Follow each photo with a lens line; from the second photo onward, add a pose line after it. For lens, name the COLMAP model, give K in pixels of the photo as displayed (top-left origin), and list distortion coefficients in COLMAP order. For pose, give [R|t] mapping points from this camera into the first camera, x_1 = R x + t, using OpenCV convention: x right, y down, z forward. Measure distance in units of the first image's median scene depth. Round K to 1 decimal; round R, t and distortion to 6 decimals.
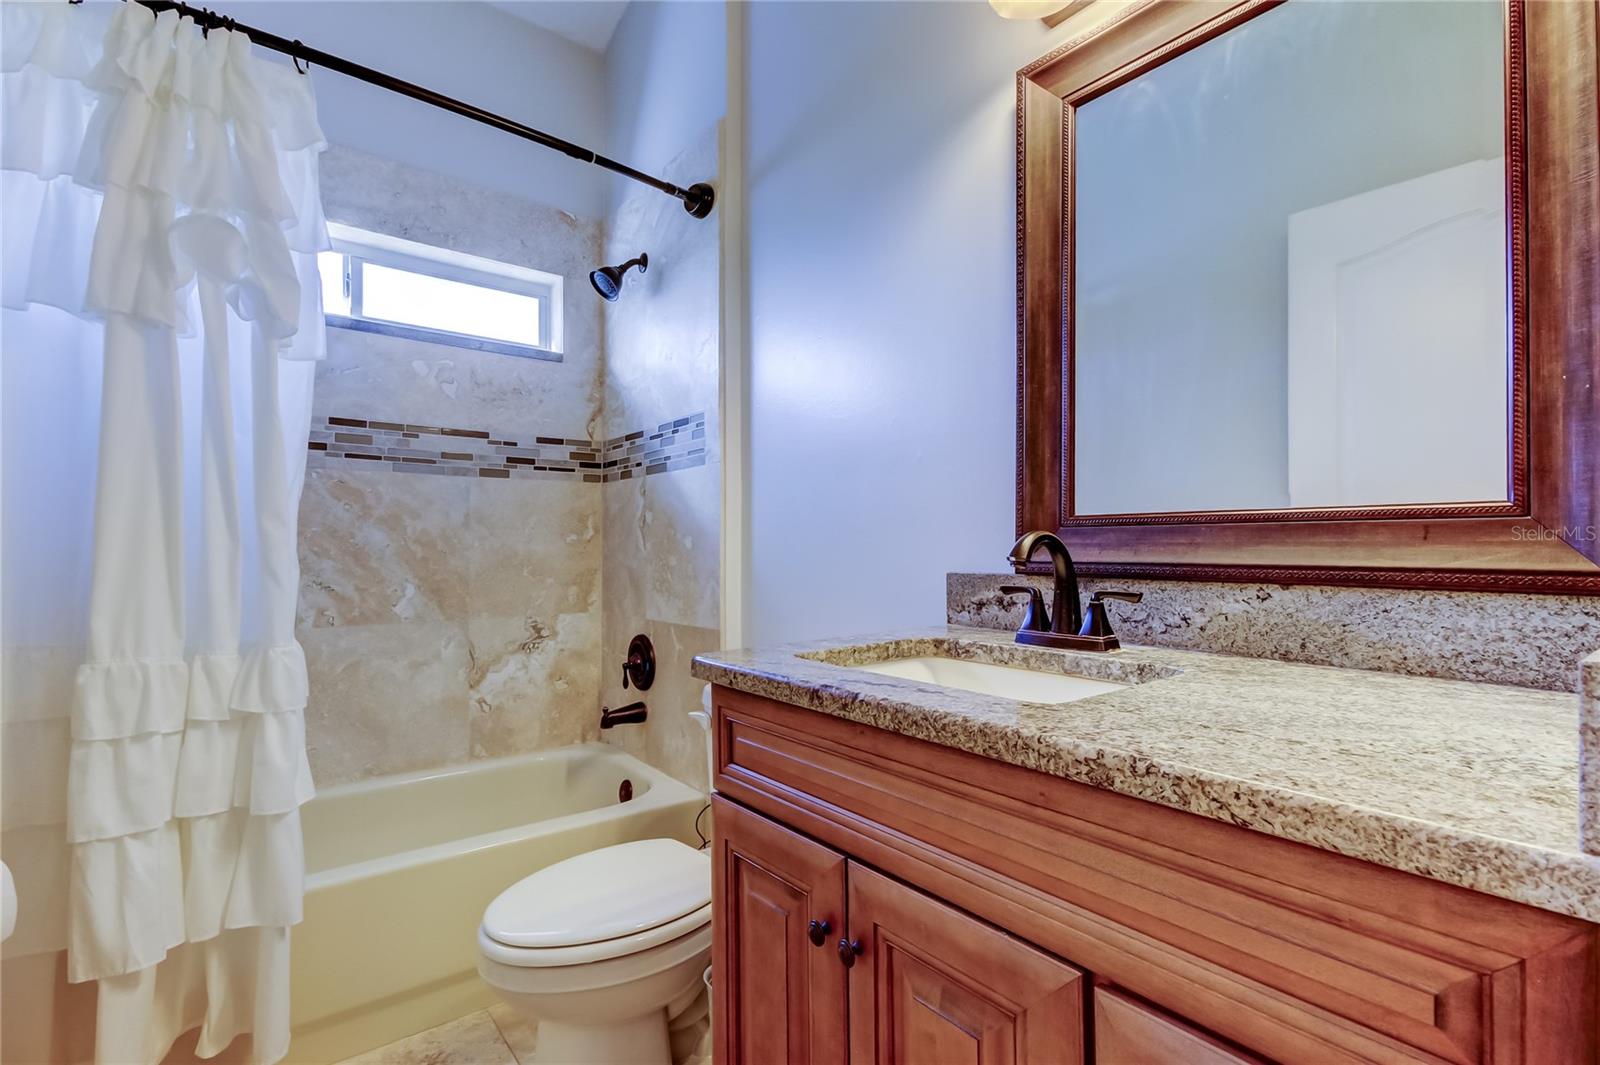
lens RADIAL K [[745.0, 0, 800.6], [0, 745.0, 554.2], [0, 0, 1]] dist [0.005868, -0.006874]
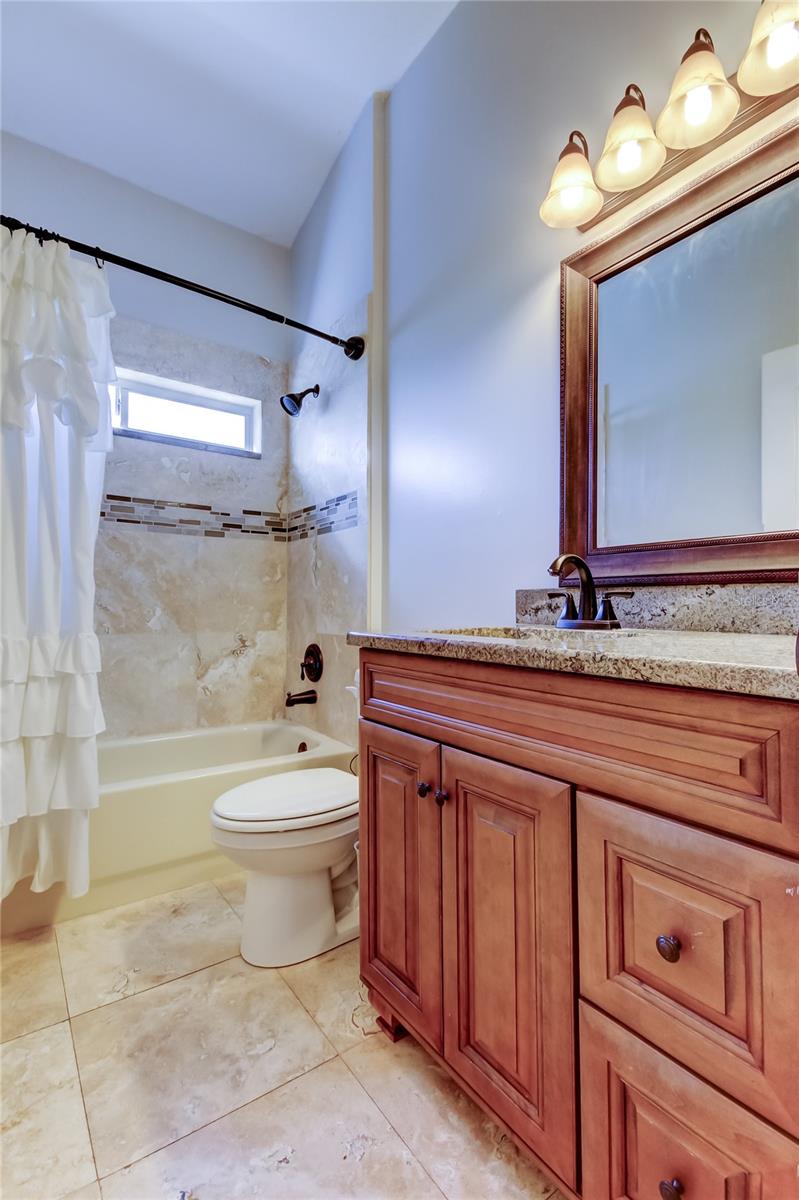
lens RADIAL K [[551.1, 0, 414.8], [0, 551.1, 601.8], [0, 0, 1]] dist [0.000087, -0.000438]
pose [[0.999646, 0.002727, -0.026472, 0.023173], [-0.003088, 0.999903, -0.013602, 0.072764], [0.026433, 0.013679, 0.999557, -0.137151]]
